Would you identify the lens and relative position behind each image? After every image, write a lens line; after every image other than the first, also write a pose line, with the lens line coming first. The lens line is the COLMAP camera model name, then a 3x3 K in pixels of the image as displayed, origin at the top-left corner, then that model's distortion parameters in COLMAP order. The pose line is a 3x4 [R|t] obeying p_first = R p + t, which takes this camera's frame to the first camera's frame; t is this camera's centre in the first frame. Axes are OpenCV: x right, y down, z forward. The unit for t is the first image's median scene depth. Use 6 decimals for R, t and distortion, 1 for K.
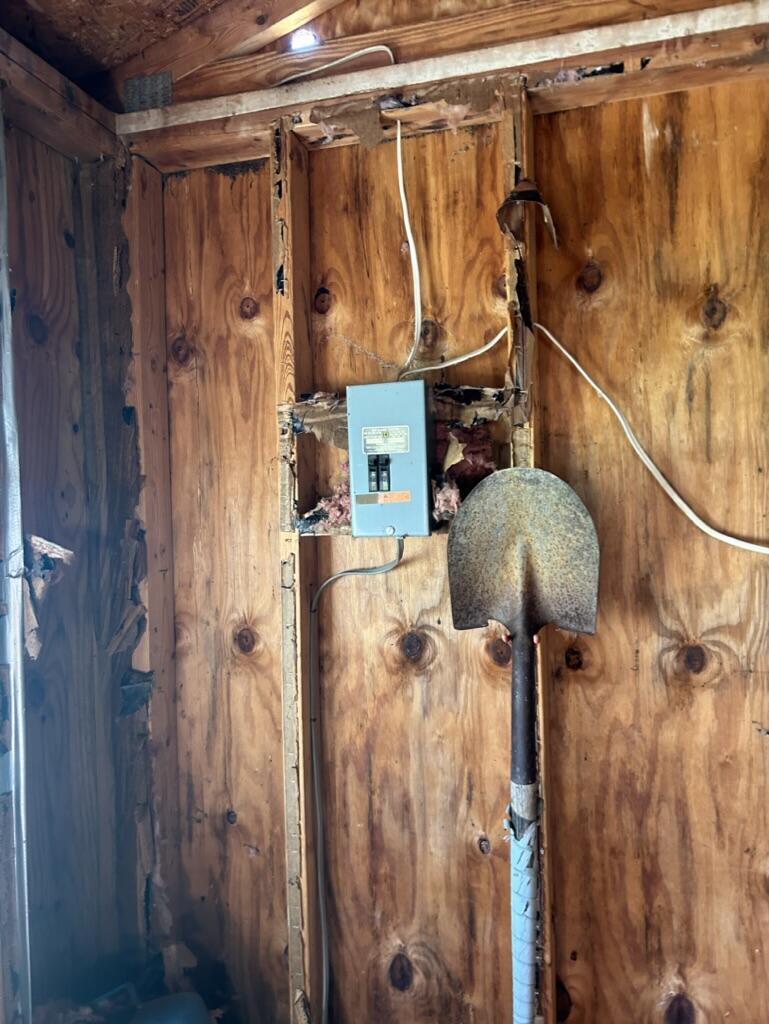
lens RADIAL K [[775.2, 0, 384.2], [0, 775.2, 506.2], [0, 0, 1]] dist [0.040420, -0.000038]
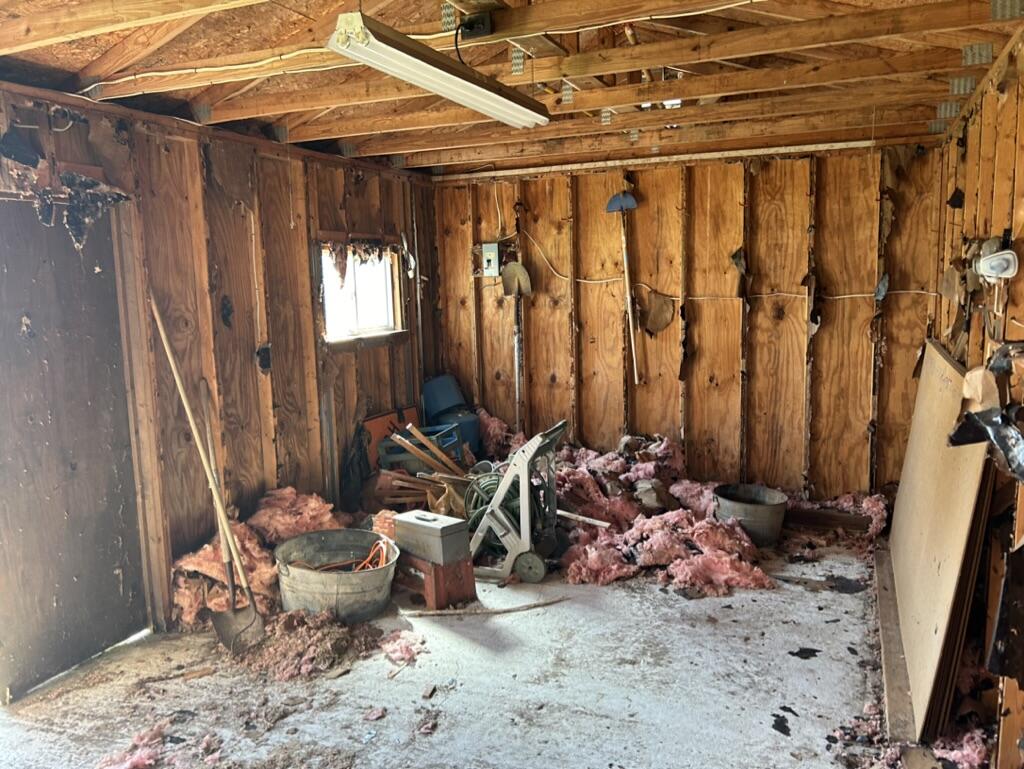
lens RADIAL K [[775.2, 0, 516.1], [0, 775.2, 384.7], [0, 0, 1]] dist [0.040420, -0.000038]
pose [[0.989407, 0.018152, -0.144029, 0.777544], [0.002287, 0.990080, 0.140485, 0.026026], [0.145151, -0.139326, 0.979551, -3.391063]]
